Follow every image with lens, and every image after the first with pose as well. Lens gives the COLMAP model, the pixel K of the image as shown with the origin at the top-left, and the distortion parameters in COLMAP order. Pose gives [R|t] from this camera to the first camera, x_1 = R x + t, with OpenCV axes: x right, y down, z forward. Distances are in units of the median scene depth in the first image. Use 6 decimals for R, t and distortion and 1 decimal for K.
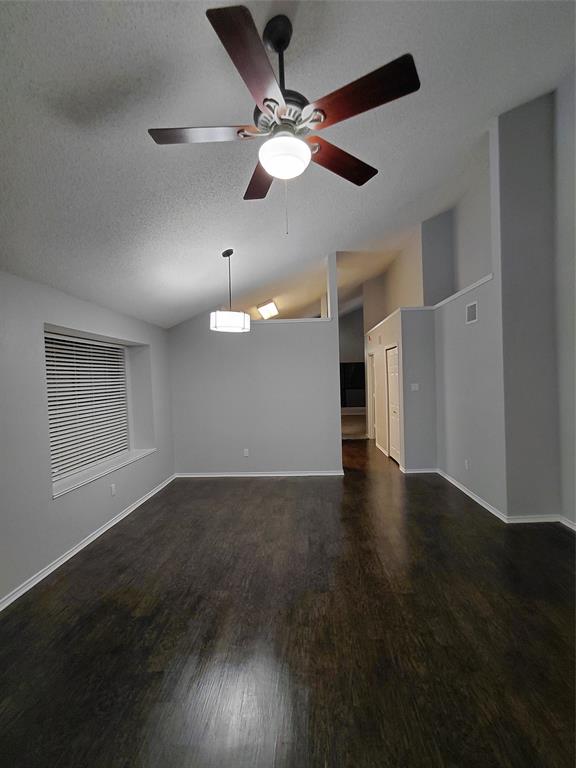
lens RADIAL K [[356.4, 0, 295.1], [0, 356.4, 387.7], [0, 0, 1]] dist [0.003976, 0.000012]
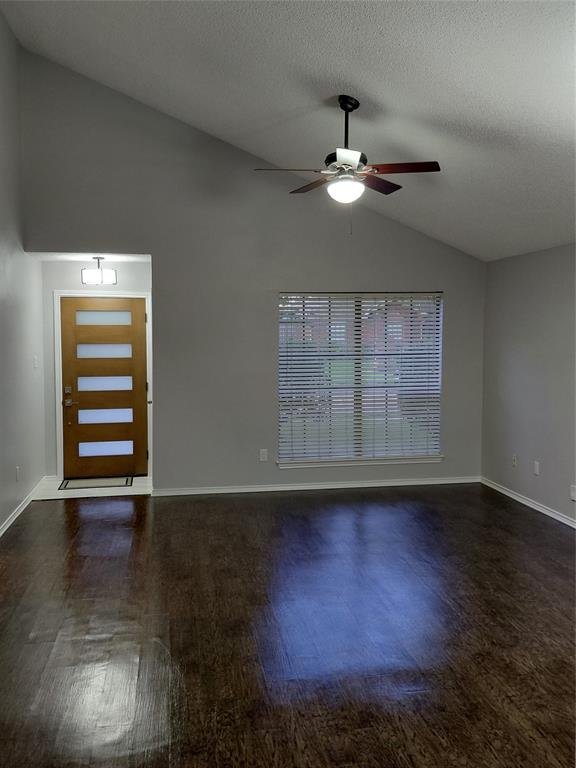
lens RADIAL K [[696.8, 0, 274.2], [0, 696.8, 362.1], [0, 0, 1]] dist [0.060646, -0.102907]
pose [[-0.983367, 0.046324, -0.175625, 0.406713], [0.035012, 0.997140, 0.066971, -0.086716], [0.178225, 0.059708, -0.982177, 1.987852]]
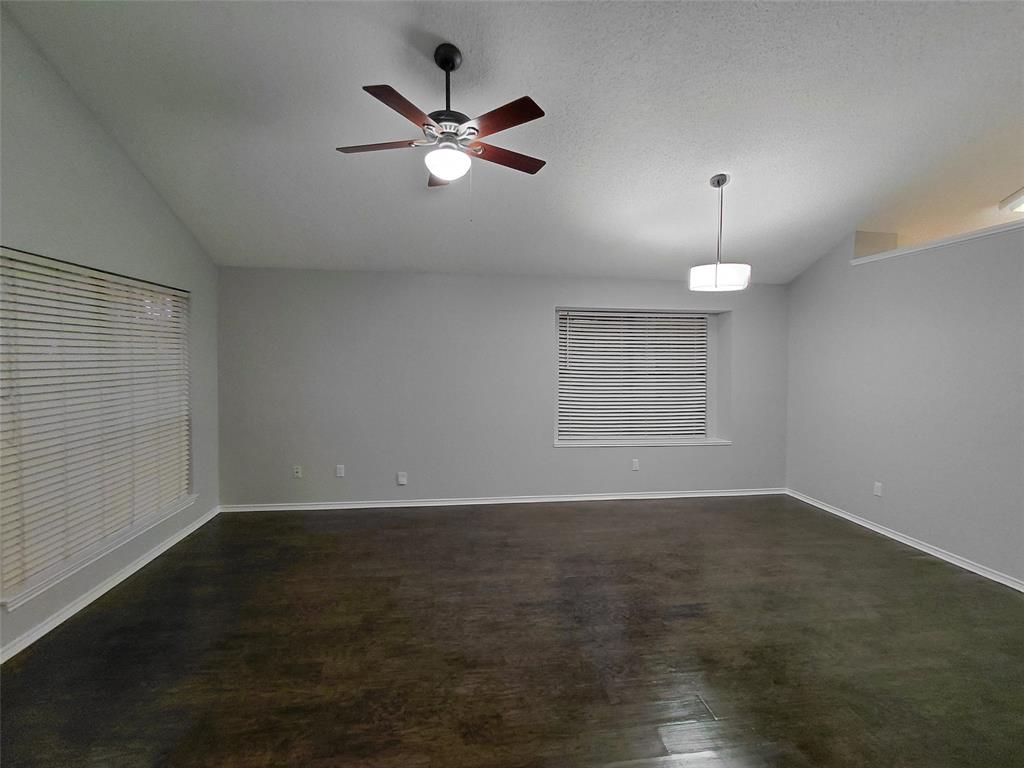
lens RADIAL K [[475.2, 0, 515.3], [0, 475.2, 378.1], [0, 0, 1]] dist [0.003976, 0.000012]
pose [[0.174666, 0.078844, -0.981466, 0.831033], [-0.038989, 0.996561, 0.073119, -0.043669], [0.983856, 0.025495, 0.177139, 0.504311]]
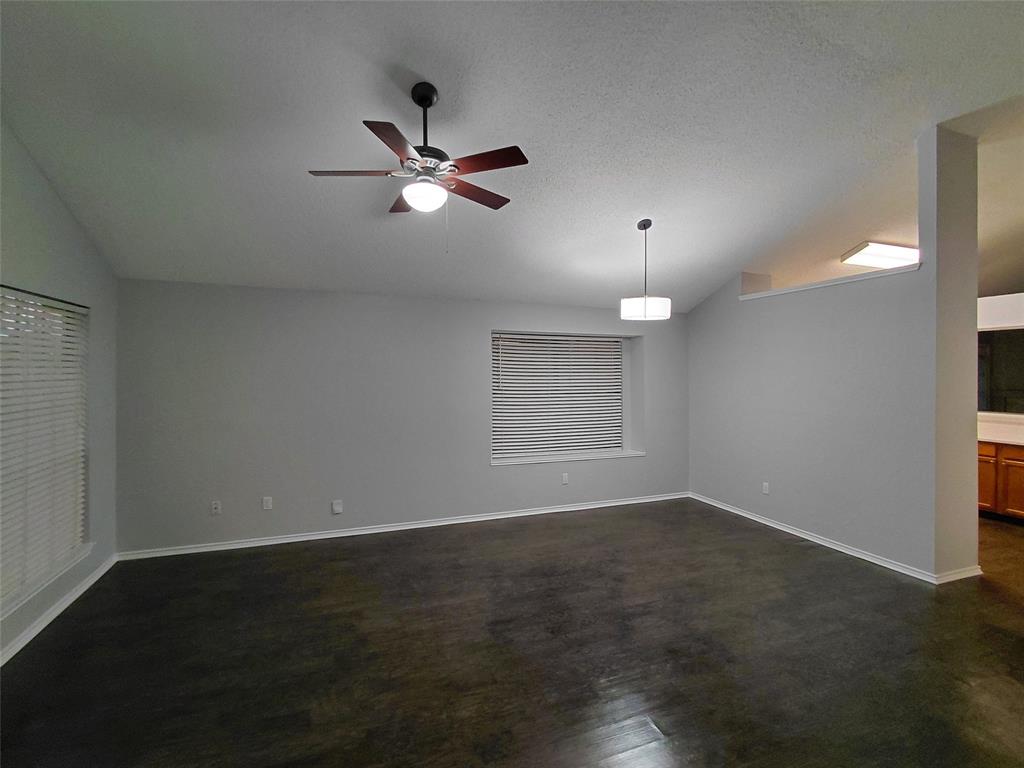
lens RADIAL K [[475.2, 0, 515.3], [0, 475.2, 378.1], [0, 0, 1]] dist [0.003976, 0.000012]
pose [[0.398842, 0.046750, -0.915827, 0.827806], [-0.041881, 0.998586, 0.032736, -0.059926], [0.916063, 0.025299, 0.400236, 0.342805]]
